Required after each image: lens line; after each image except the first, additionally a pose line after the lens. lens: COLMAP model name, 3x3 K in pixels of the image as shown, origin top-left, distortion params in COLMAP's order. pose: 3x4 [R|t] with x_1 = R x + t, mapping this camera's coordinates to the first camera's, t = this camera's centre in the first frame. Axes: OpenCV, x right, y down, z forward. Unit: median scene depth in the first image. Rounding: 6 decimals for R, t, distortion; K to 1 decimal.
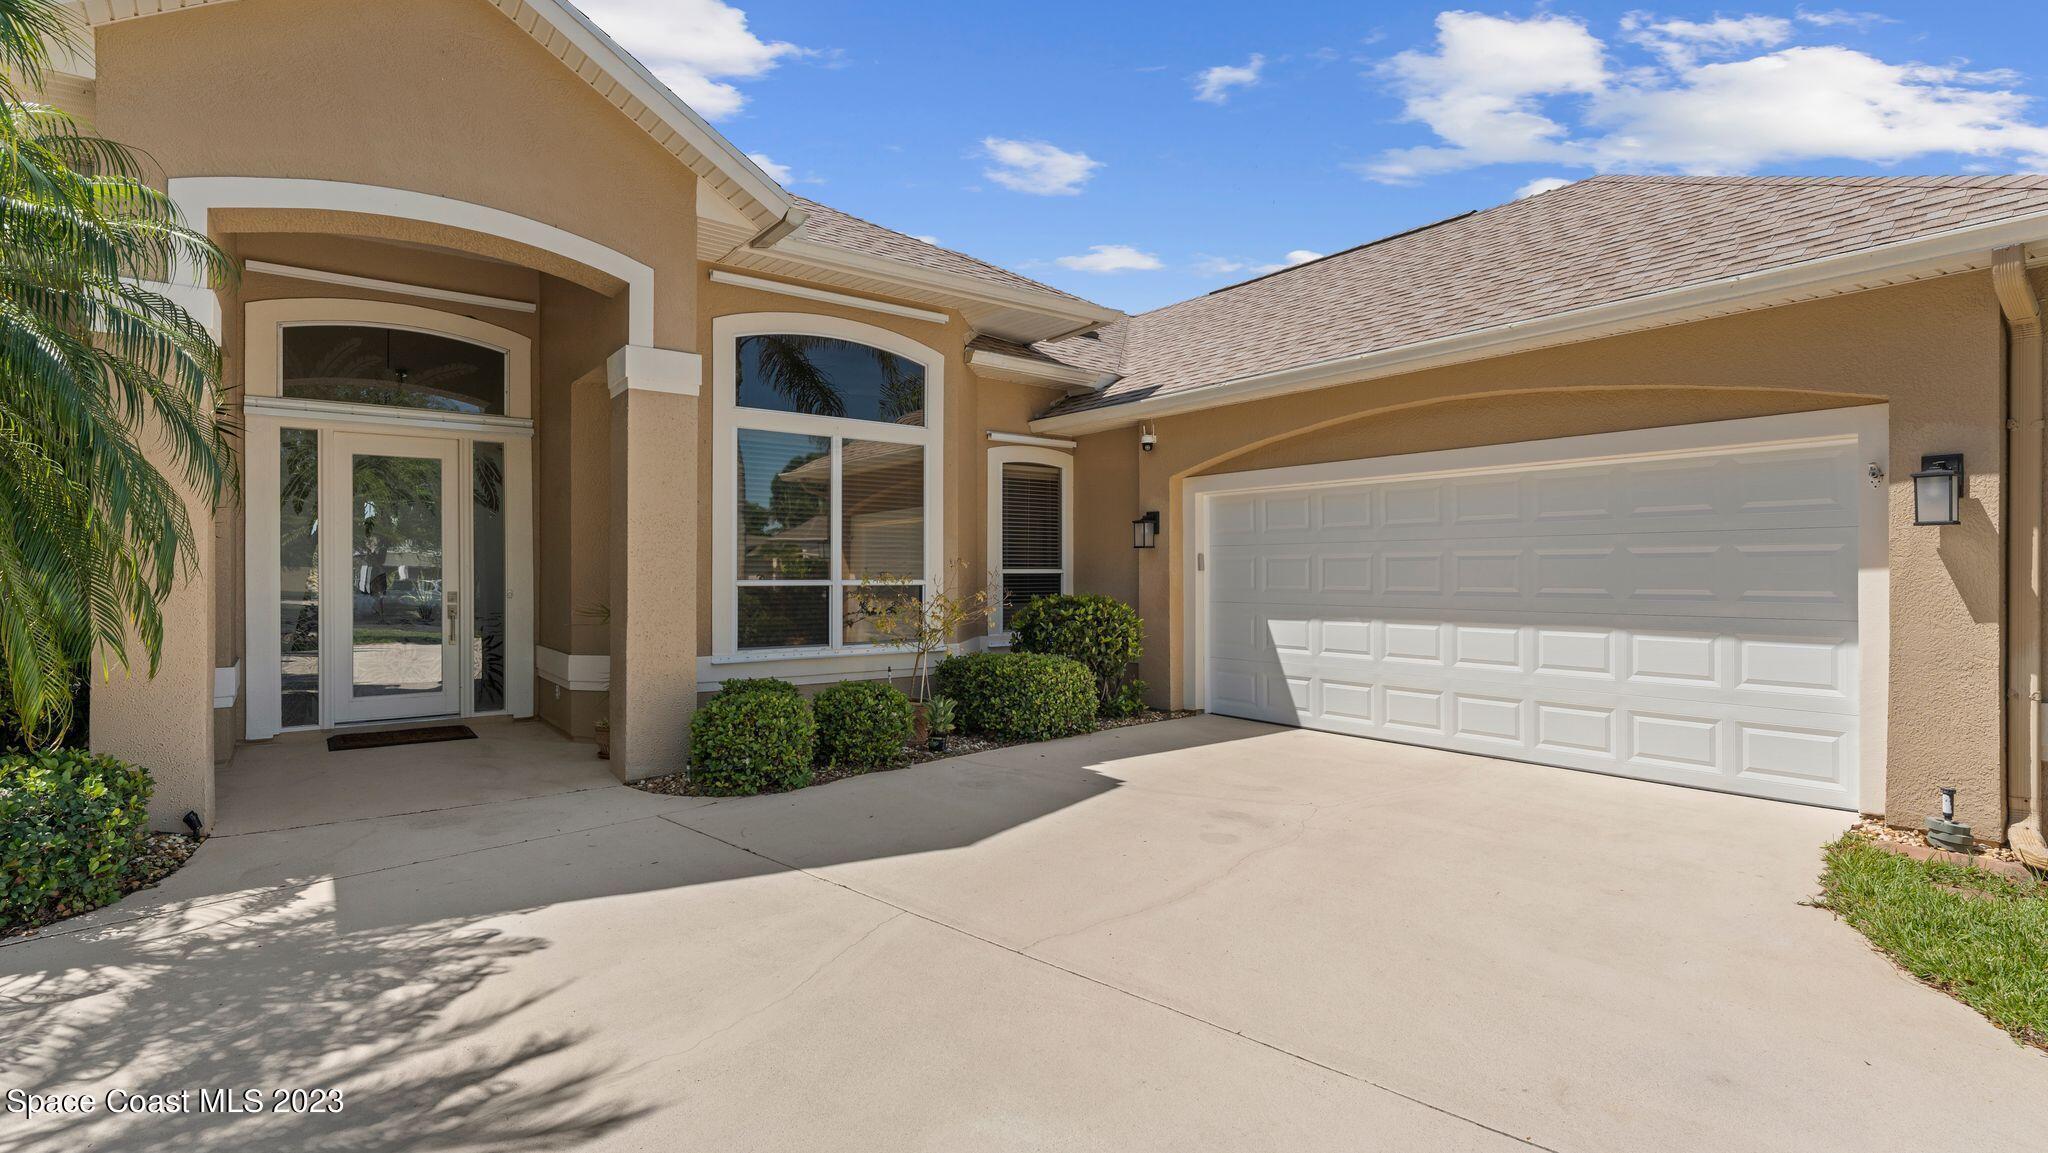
lens RADIAL K [[1007.6, 0, 1024.0], [0, 1007.6, 576.5], [0, 0, 1]] dist [-0.002453, -0.000428]
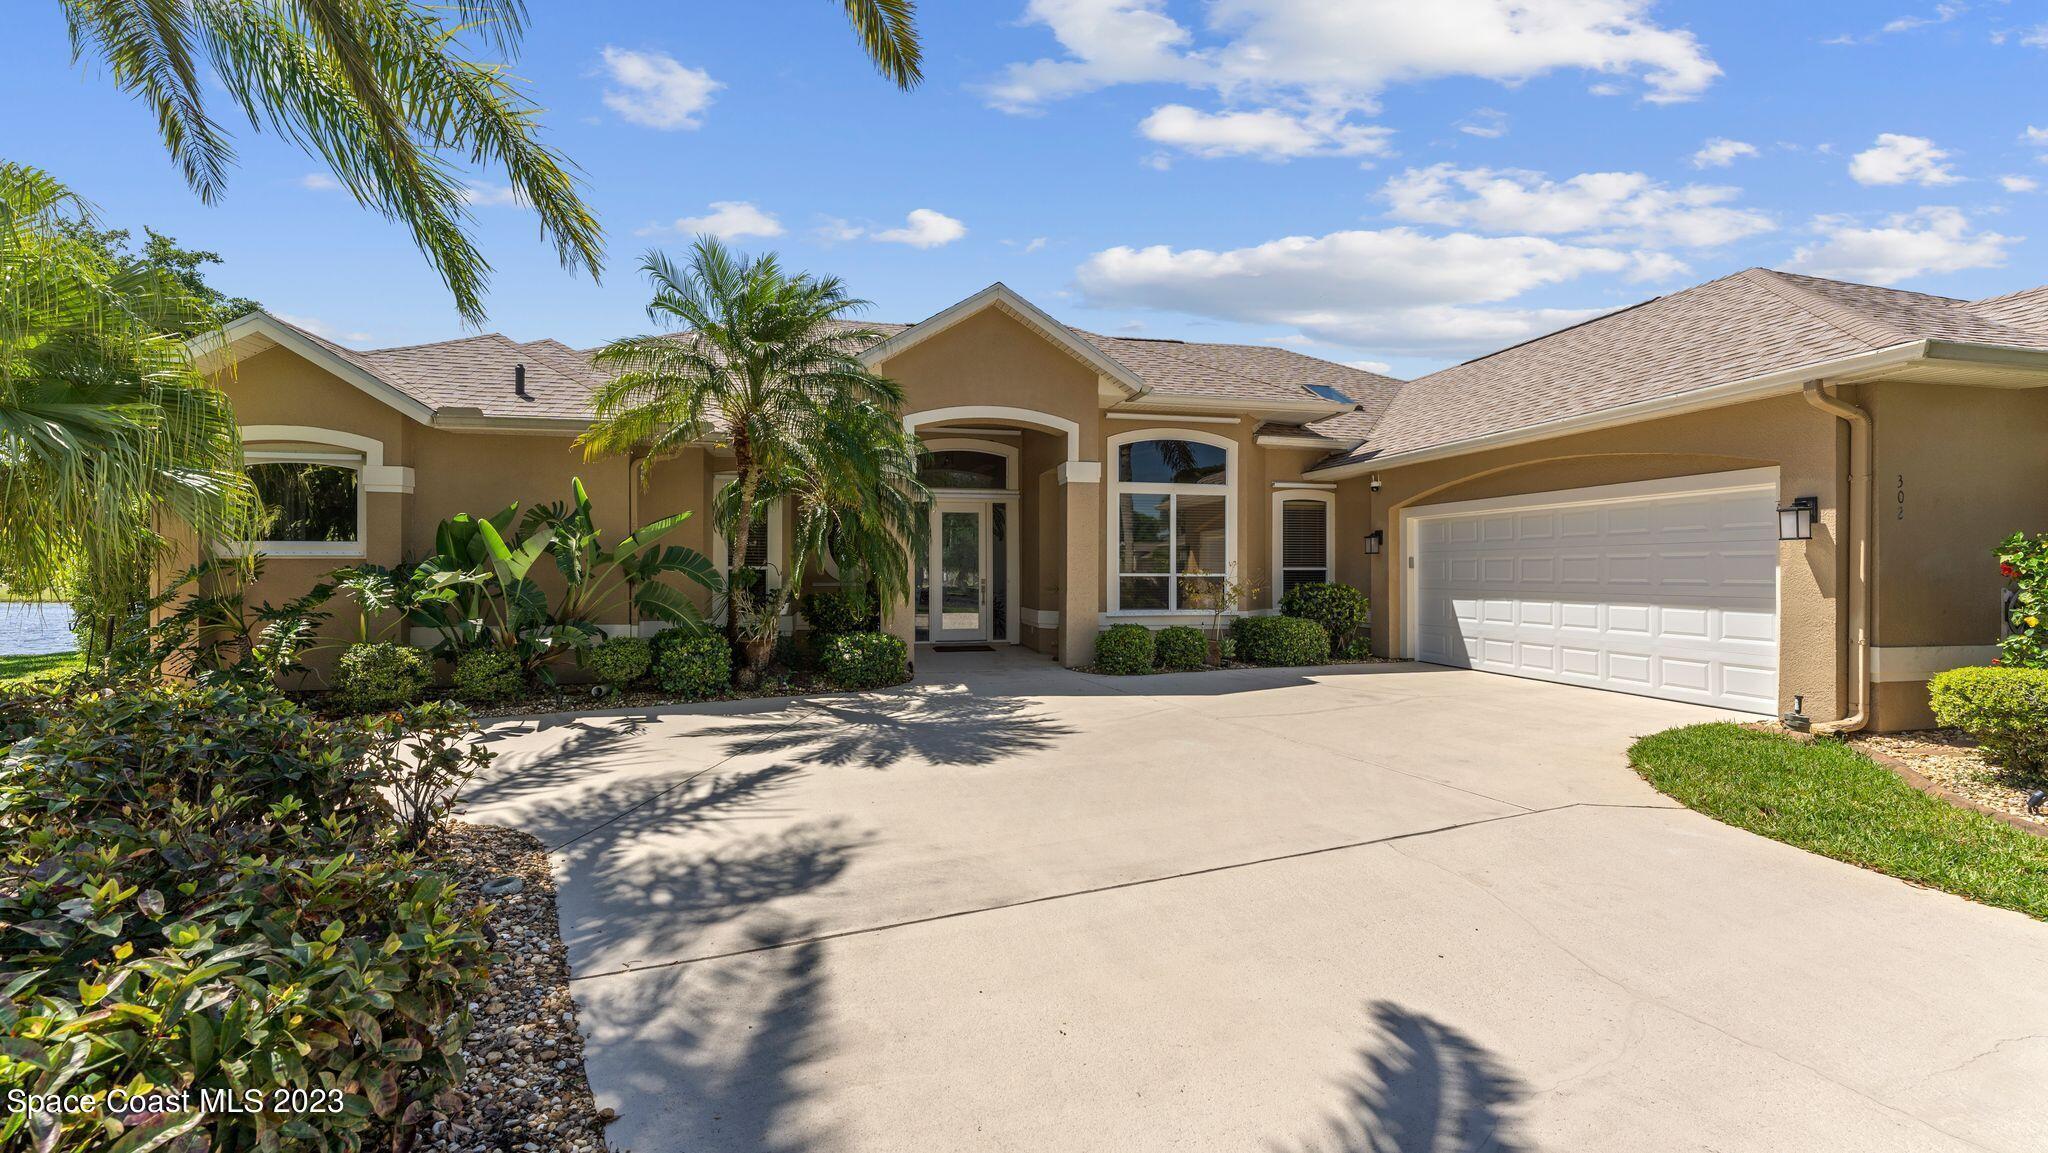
lens RADIAL K [[1007.6, 0, 1024.0], [0, 1007.6, 576.5], [0, 0, 1]] dist [-0.002453, -0.000428]
pose [[0.920866, 0.001259, -0.389878, 0.273835], [-0.001208, 0.999999, 0.000376, 0.008459], [0.389878, 0.000125, 0.920866, -0.773776]]
